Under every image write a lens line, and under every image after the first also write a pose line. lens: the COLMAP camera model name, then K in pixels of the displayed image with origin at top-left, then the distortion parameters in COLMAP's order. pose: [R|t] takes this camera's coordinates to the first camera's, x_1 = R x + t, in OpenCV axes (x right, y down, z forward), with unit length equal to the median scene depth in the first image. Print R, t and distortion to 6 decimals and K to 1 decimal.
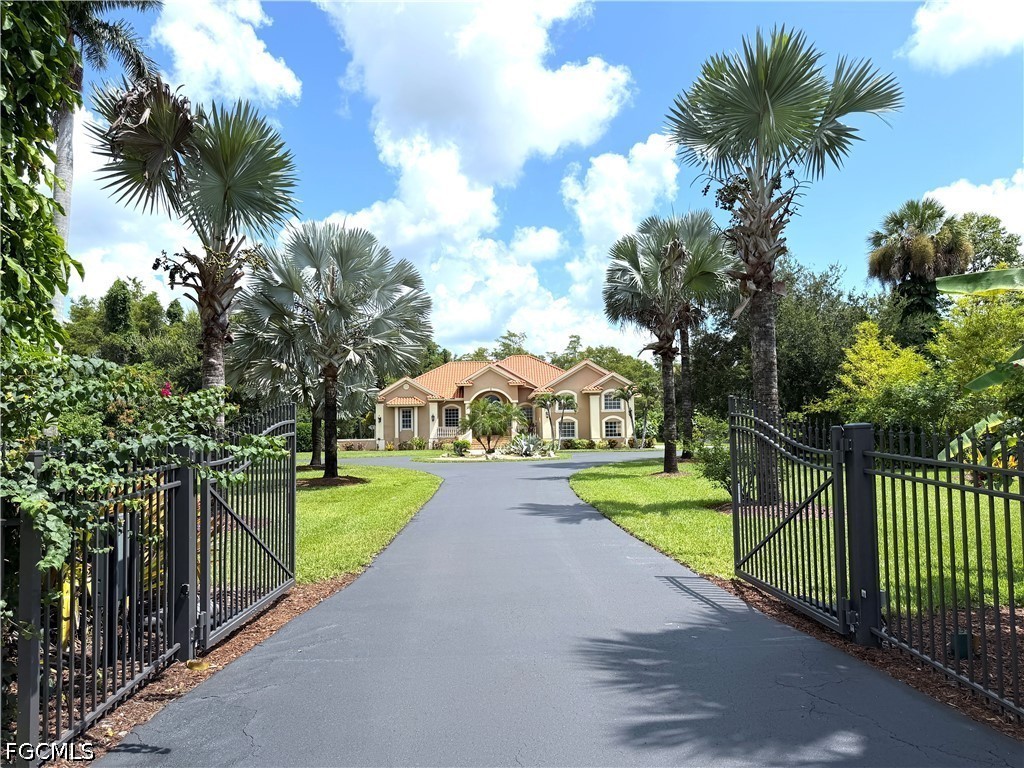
lens RADIAL K [[714.9, 0, 512.6], [0, 714.9, 384.5], [0, 0, 1]] dist [0.028921, 0.001328]
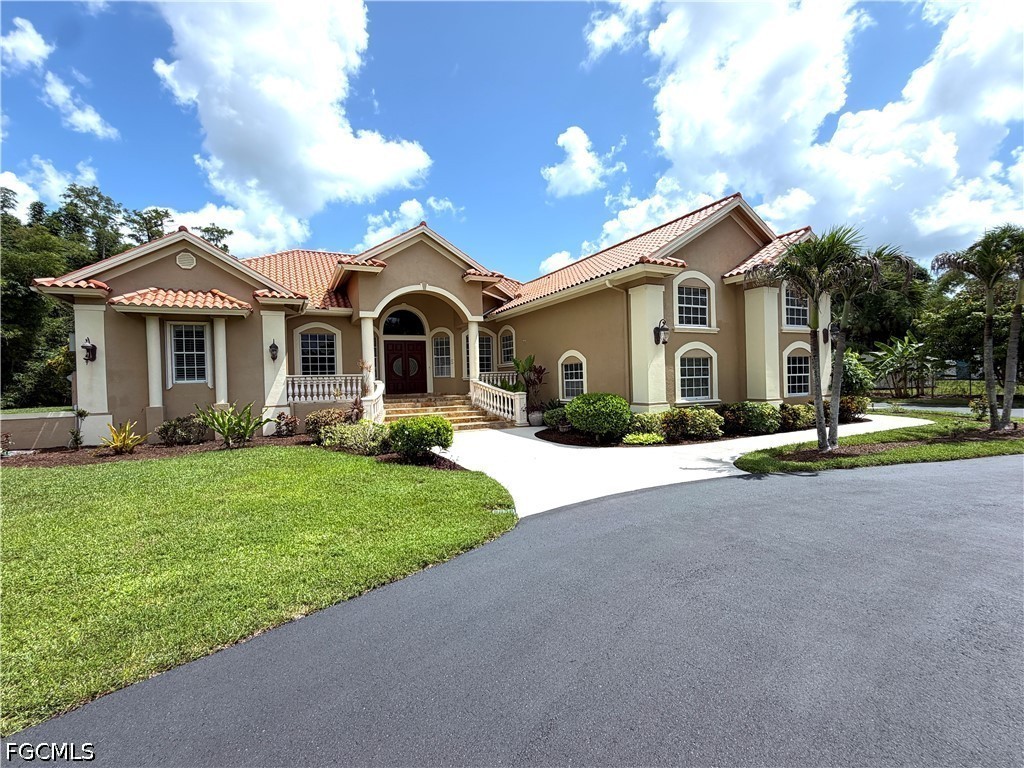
lens RADIAL K [[446.4, 0, 507.6], [0, 446.4, 383.5], [0, 0, 1]] dist [-0.015526, -0.000094]
pose [[0.900473, -0.007732, 0.434844, -0.102208], [-0.016615, 0.998501, 0.052159, 0.049546], [-0.434595, -0.054193, 0.898994, 0.737900]]
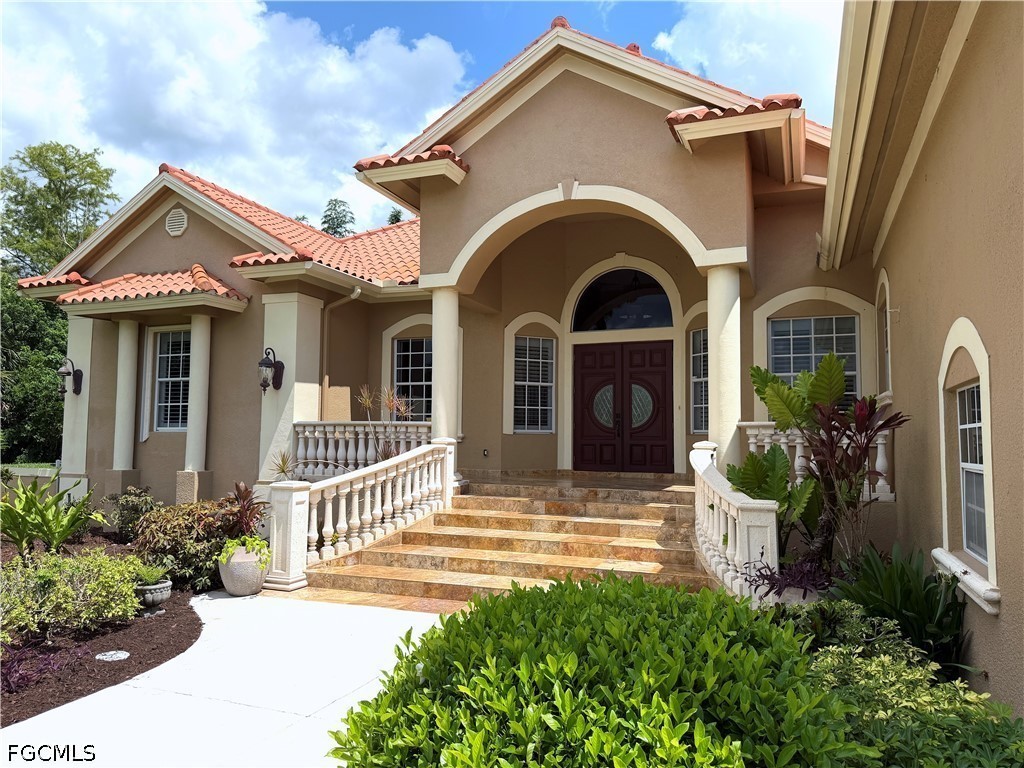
lens RADIAL K [[714.9, 0, 513.4], [0, 714.9, 383.3], [0, 0, 1]] dist [0.028921, 0.001328]
pose [[0.924111, 0.001395, -0.382122, 0.019866], [-0.008318, 0.999830, -0.016467, 0.052464], [0.382034, 0.018396, 0.923965, 0.850166]]
